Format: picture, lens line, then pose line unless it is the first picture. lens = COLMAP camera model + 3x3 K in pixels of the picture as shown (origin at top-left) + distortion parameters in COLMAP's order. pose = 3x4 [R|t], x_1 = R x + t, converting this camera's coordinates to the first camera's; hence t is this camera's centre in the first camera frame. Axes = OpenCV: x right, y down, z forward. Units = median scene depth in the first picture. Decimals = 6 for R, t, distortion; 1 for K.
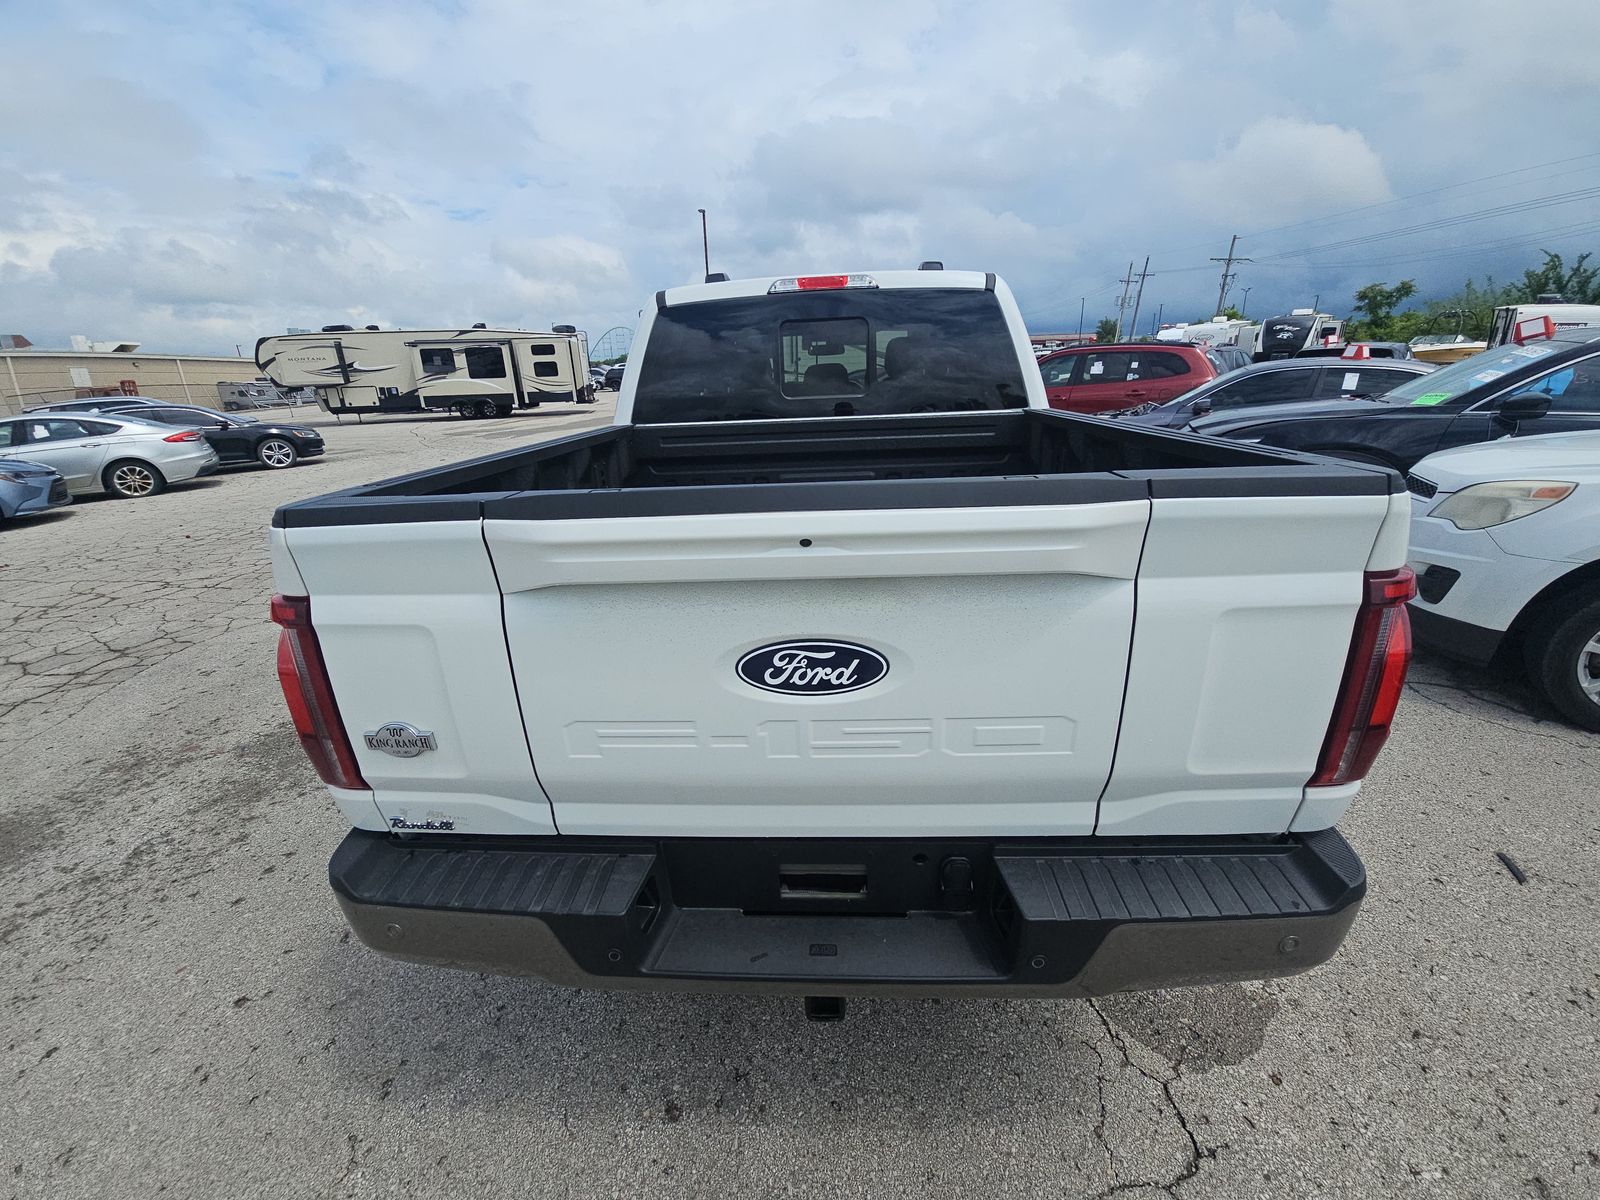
lens RADIAL K [[651.8, 0, 800.0], [0, 651.8, 600.0], [0, 0, 1]] dist [0.046958, -0.027739]
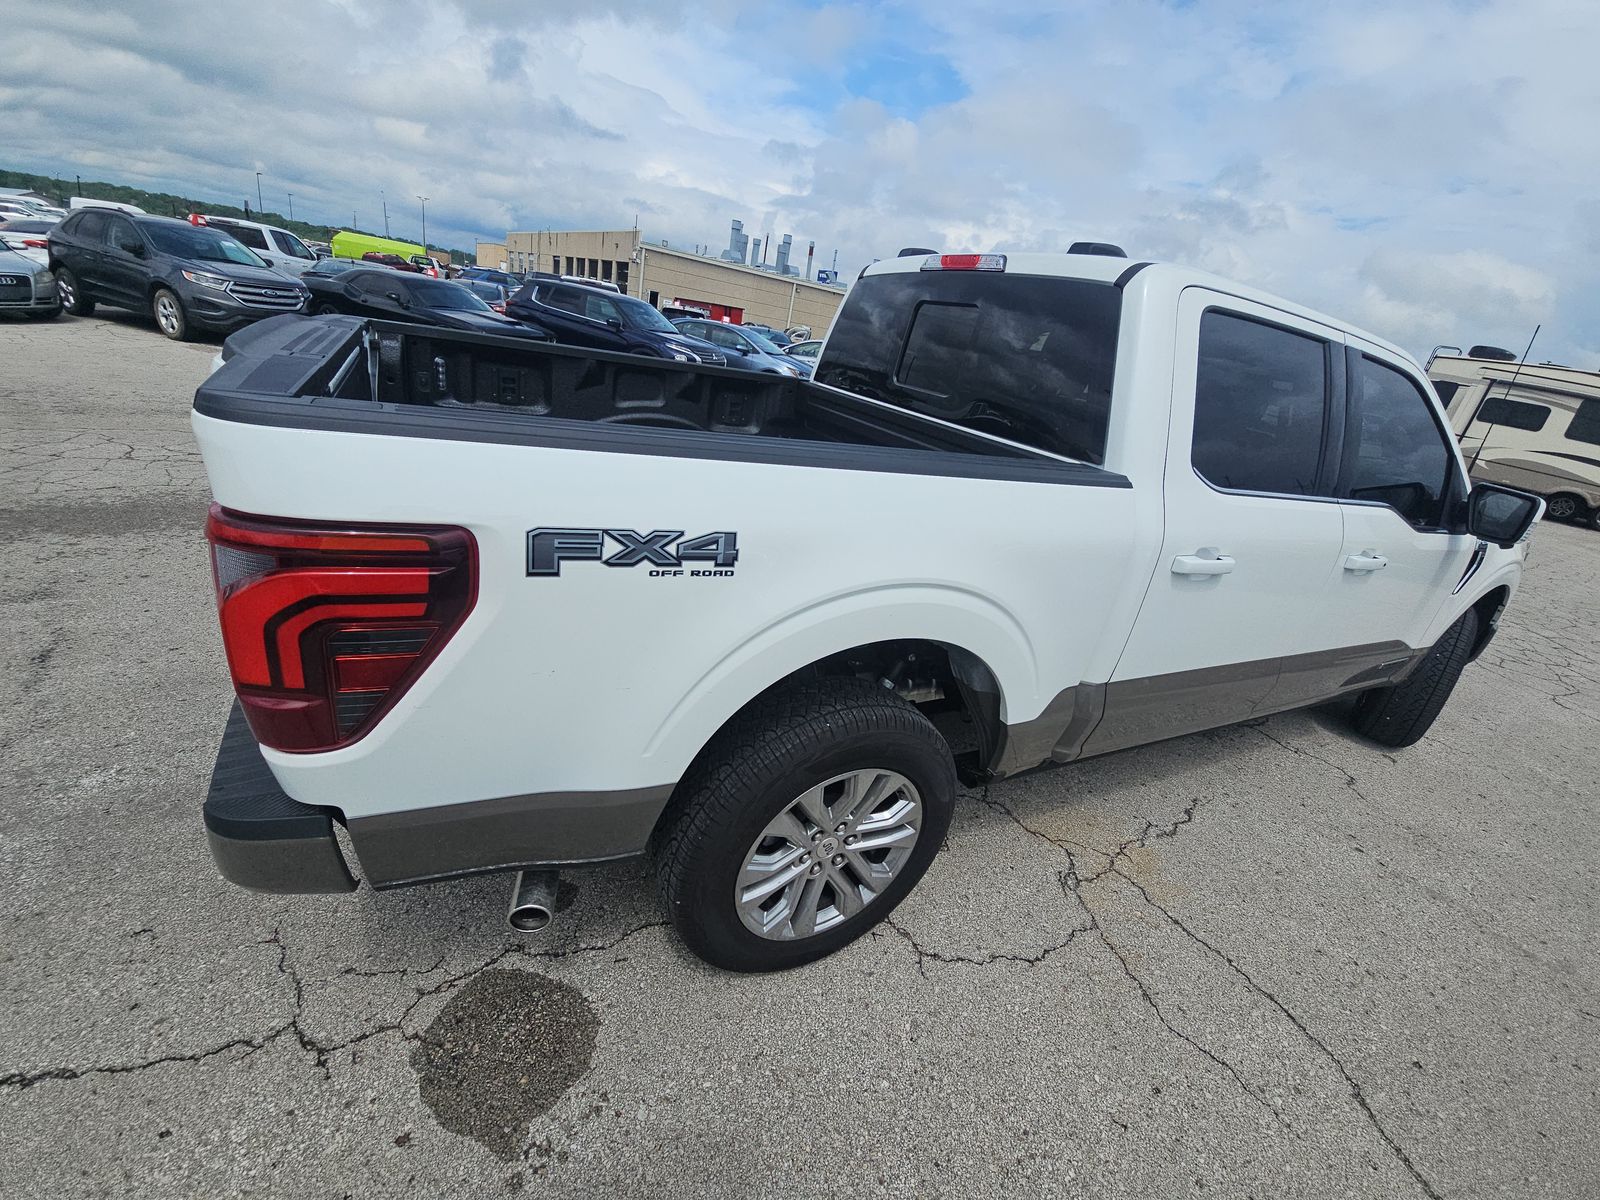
lens RADIAL K [[651.8, 0, 800.0], [0, 651.8, 600.0], [0, 0, 1]] dist [0.046958, -0.027739]
pose [[0.483278, 0.439515, -0.757145, 0.376638], [-0.447431, 0.867365, 0.217906, -0.091249], [0.752494, 0.233461, 0.615832, 0.196680]]
